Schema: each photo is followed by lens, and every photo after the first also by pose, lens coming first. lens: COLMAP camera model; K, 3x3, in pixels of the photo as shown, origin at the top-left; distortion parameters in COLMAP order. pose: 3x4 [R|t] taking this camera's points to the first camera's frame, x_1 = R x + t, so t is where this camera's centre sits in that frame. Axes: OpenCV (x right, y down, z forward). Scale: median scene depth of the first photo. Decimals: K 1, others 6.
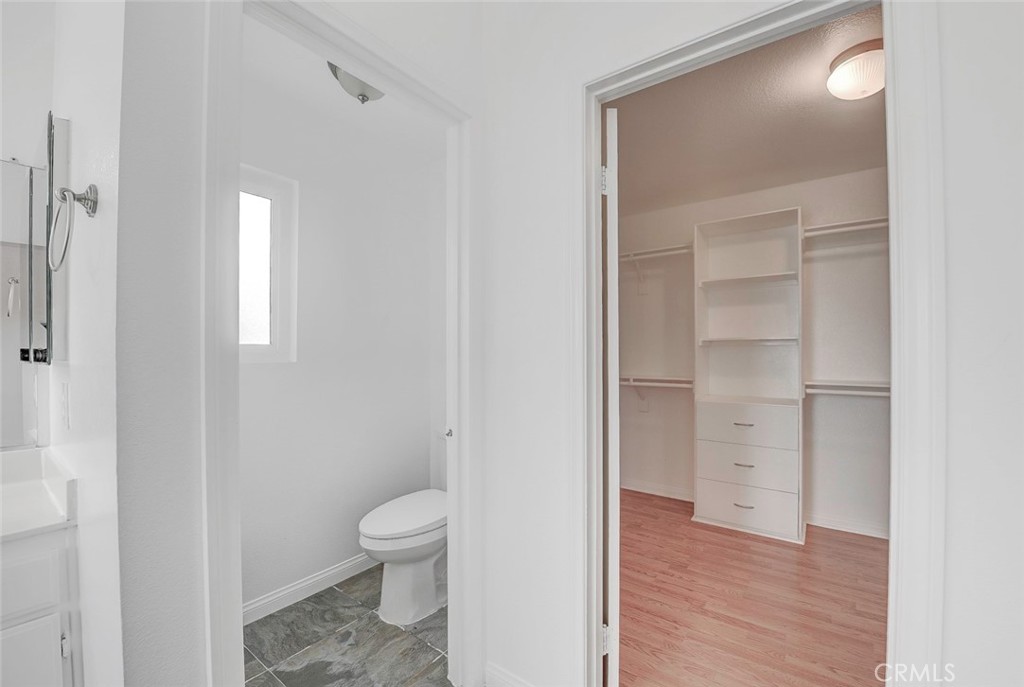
lens RADIAL K [[426.2, 0, 507.2], [0, 426.2, 349.8], [0, 0, 1]] dist [-0.011843, -0.000474]
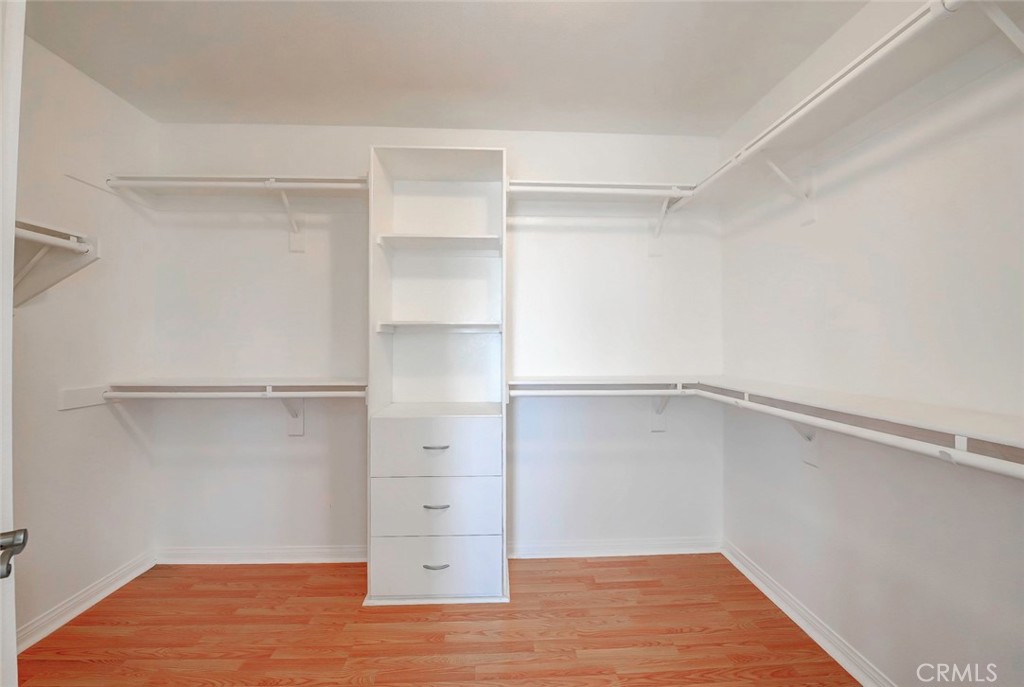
lens RADIAL K [[426.2, 0, 510.5], [0, 426.2, 341.5], [0, 0, 1]] dist [-0.011843, -0.000474]
pose [[0.773825, 0.002702, 0.633394, 0.206360], [-0.006840, 0.999968, 0.004091, 0.000844], [-0.633363, -0.007498, 0.773819, 0.379274]]
